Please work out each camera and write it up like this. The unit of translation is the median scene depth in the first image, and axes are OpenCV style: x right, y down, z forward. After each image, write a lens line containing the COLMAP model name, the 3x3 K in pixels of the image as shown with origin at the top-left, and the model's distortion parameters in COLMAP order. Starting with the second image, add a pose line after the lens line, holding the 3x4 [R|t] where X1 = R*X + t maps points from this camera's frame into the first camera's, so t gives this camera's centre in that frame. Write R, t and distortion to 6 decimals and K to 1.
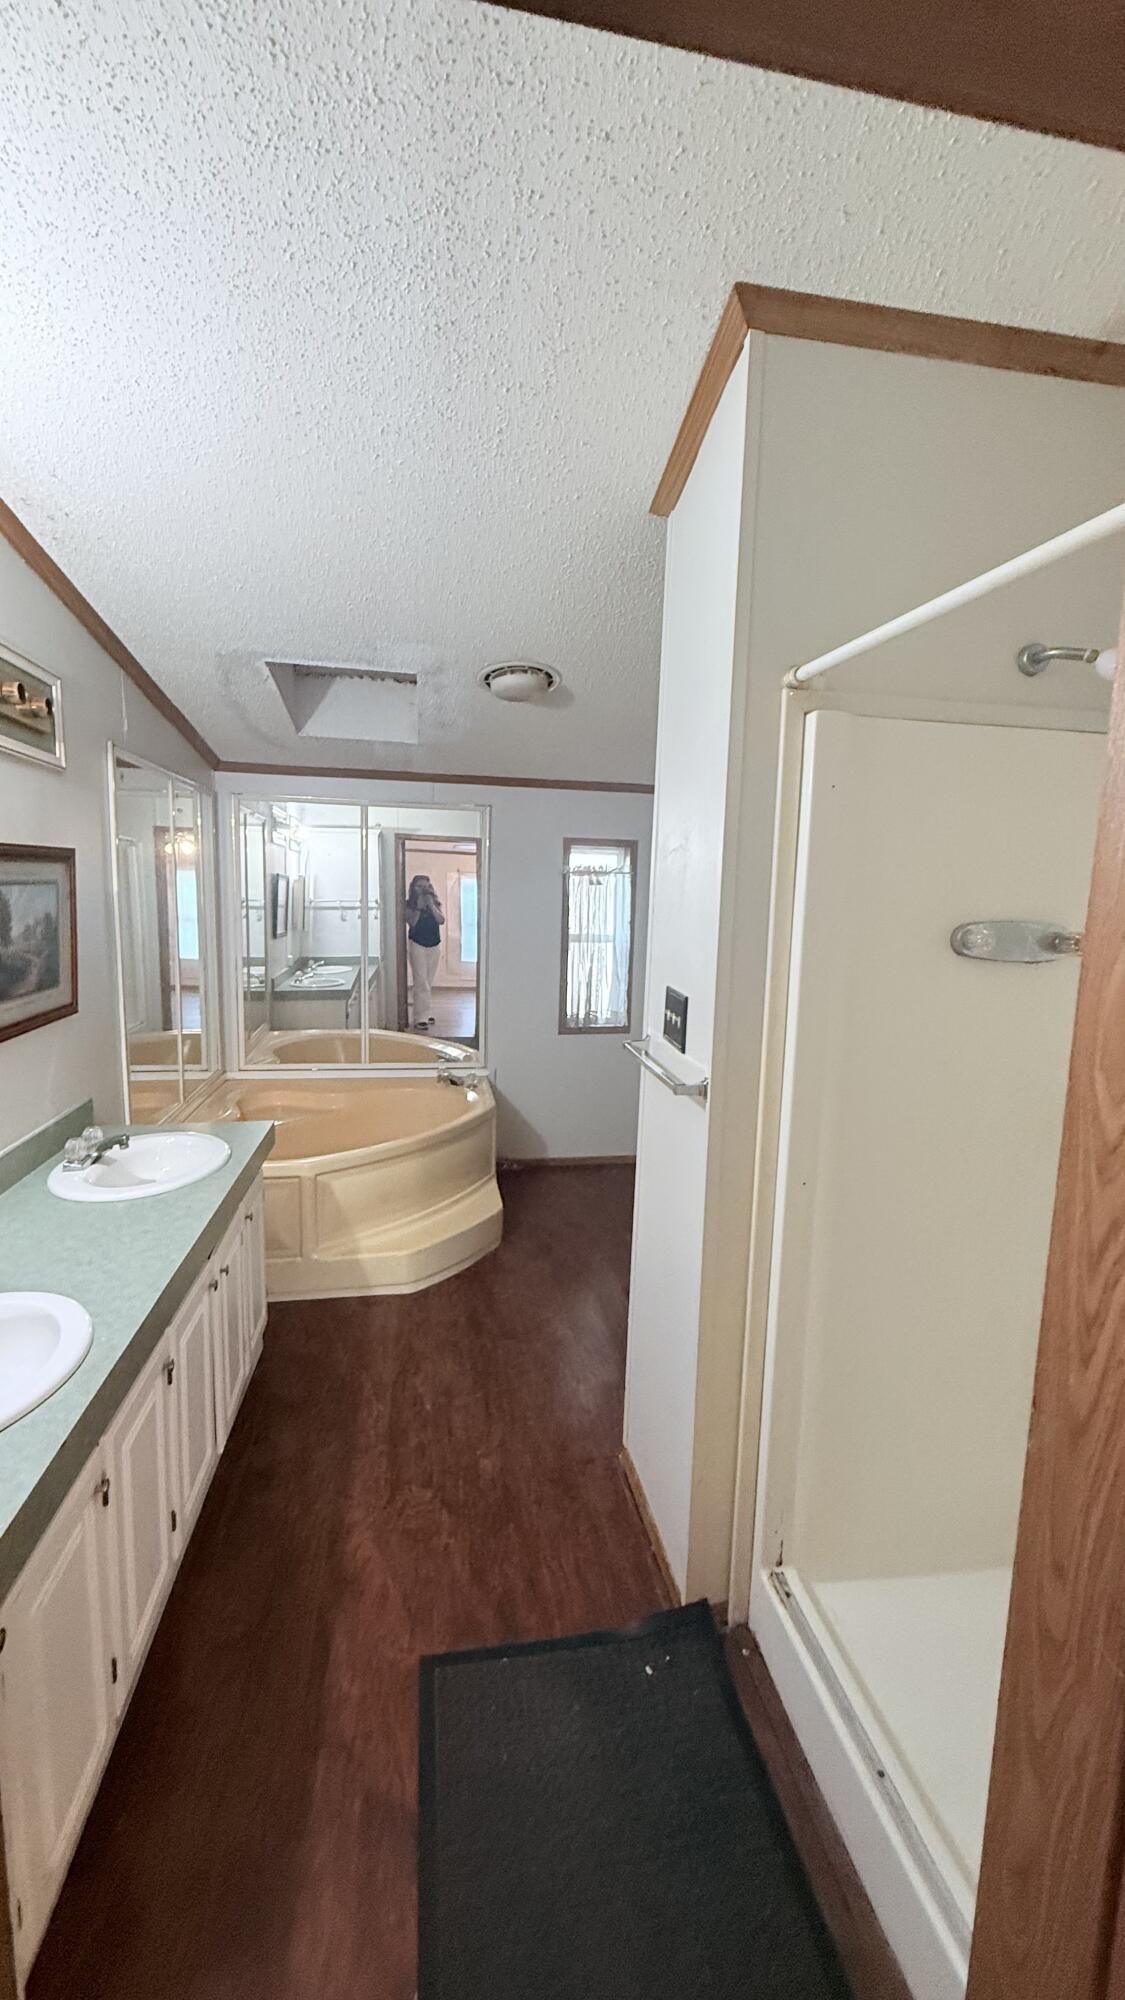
lens RADIAL K [[790.8, 0, 562.5], [0, 790.8, 1000.0], [0, 0, 1]] dist [-0.001761, 0.000065]
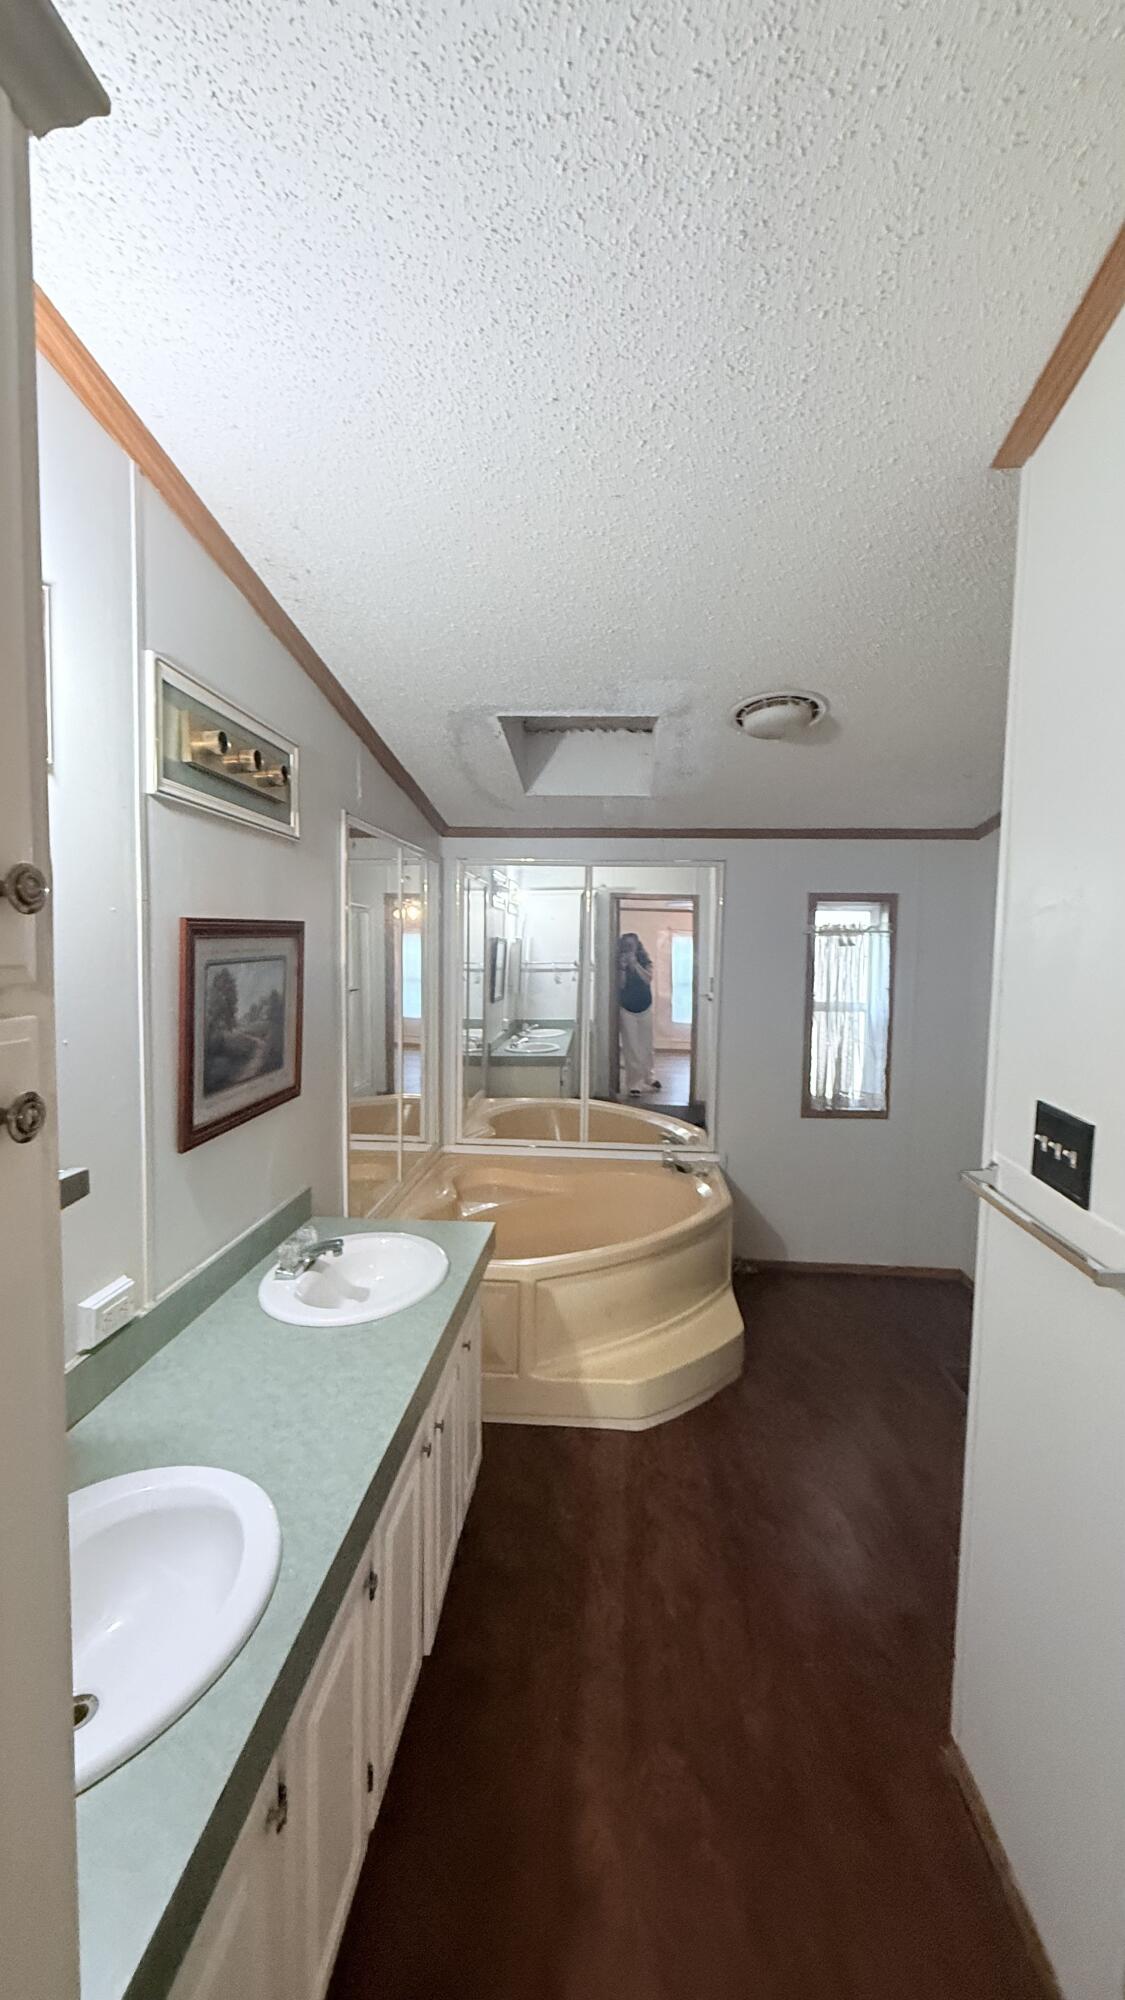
lens RADIAL K [[790.8, 0, 562.5], [0, 790.8, 1000.0], [0, 0, 1]] dist [-0.001761, 0.000065]
pose [[0.968383, 0.003475, -0.249443, -0.062980], [-0.020890, 0.997521, -0.067200, -0.031233], [0.248591, 0.070286, 0.966055, 0.130205]]
